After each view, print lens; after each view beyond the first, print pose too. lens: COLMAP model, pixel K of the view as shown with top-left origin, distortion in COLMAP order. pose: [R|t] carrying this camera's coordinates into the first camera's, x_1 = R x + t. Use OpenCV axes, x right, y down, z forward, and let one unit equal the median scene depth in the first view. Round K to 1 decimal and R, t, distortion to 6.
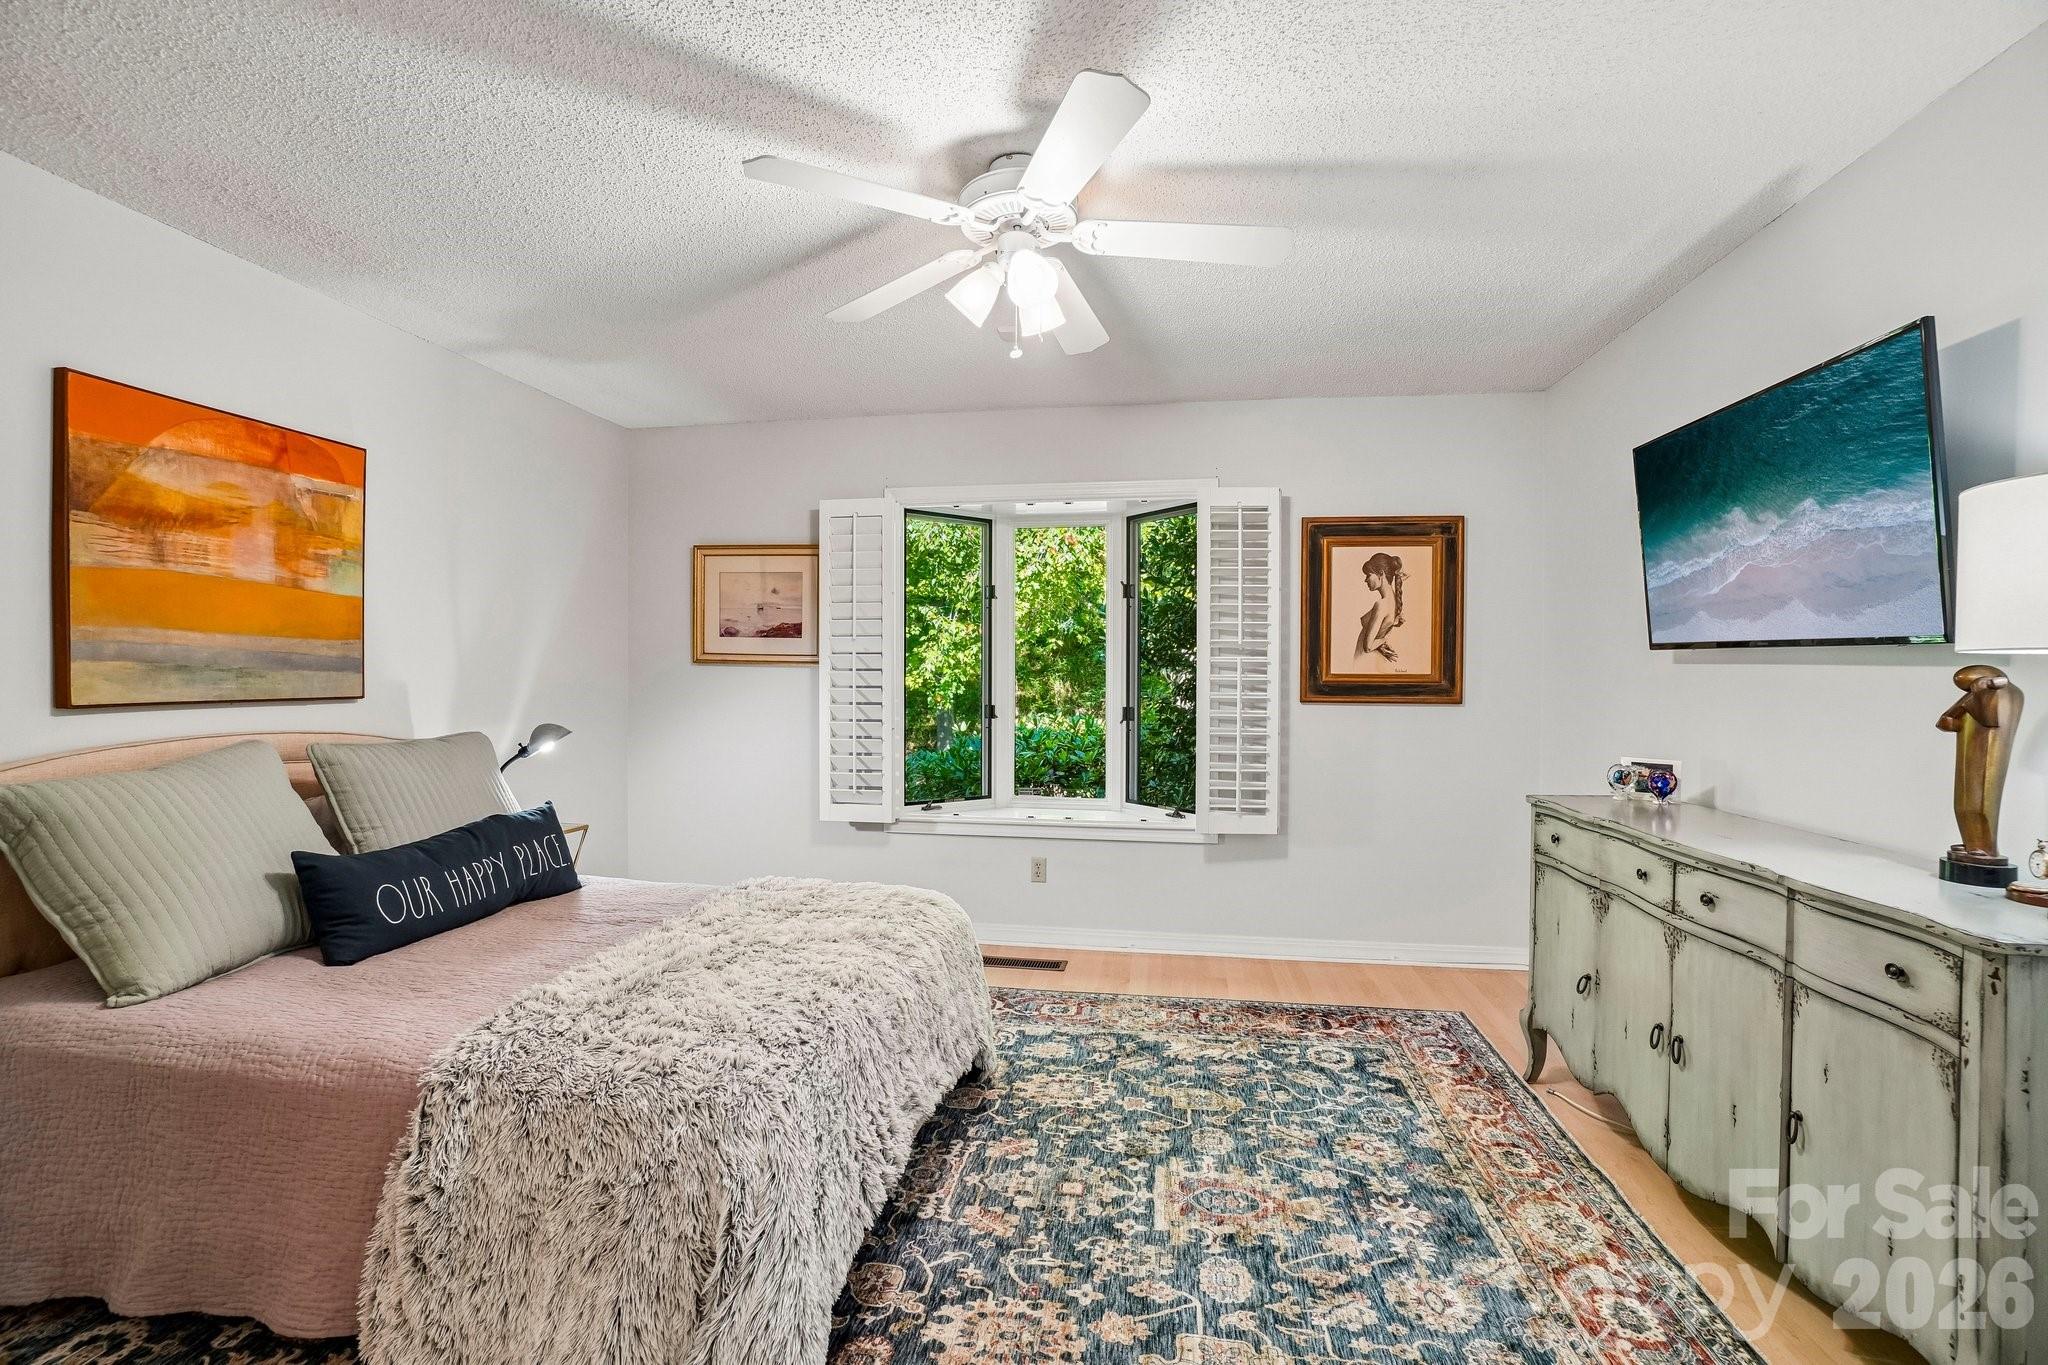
lens RADIAL K [[903.0, 0, 1017.8], [0, 903.0, 679.4], [0, 0, 1]] dist [-0.063215, 0.022431]
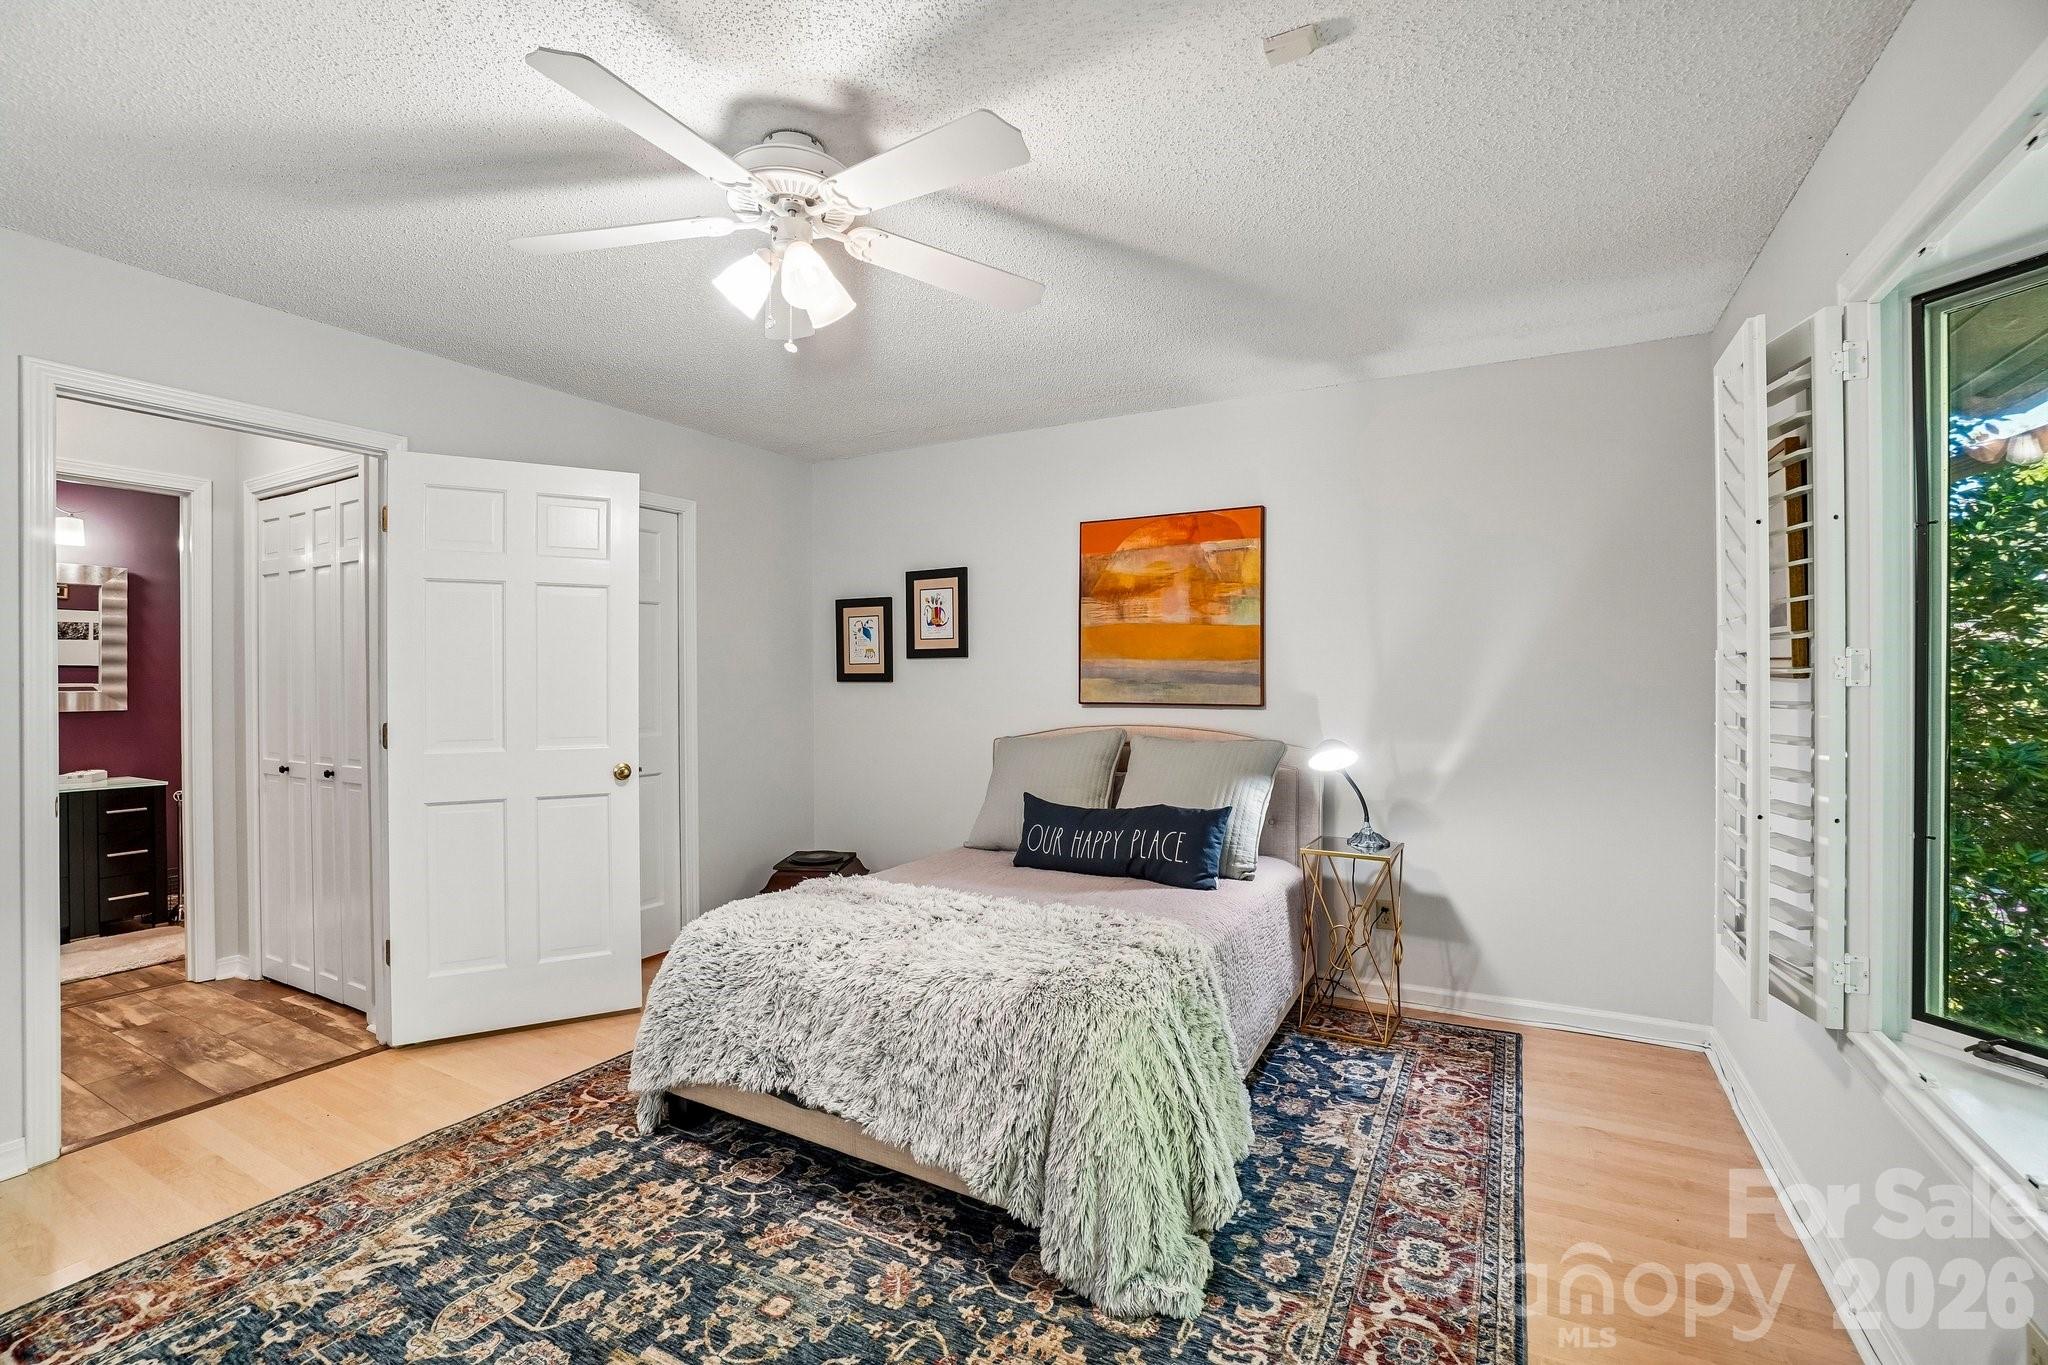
lens RADIAL K [[903.0, 0, 1017.8], [0, 903.0, 679.4], [0, 0, 1]] dist [-0.063215, 0.022431]
pose [[-0.339218, -0.001169, -0.940707, 0.674550], [-0.009266, 0.999955, 0.002099, -0.018992], [0.940662, 0.009429, -0.339213, 1.316502]]
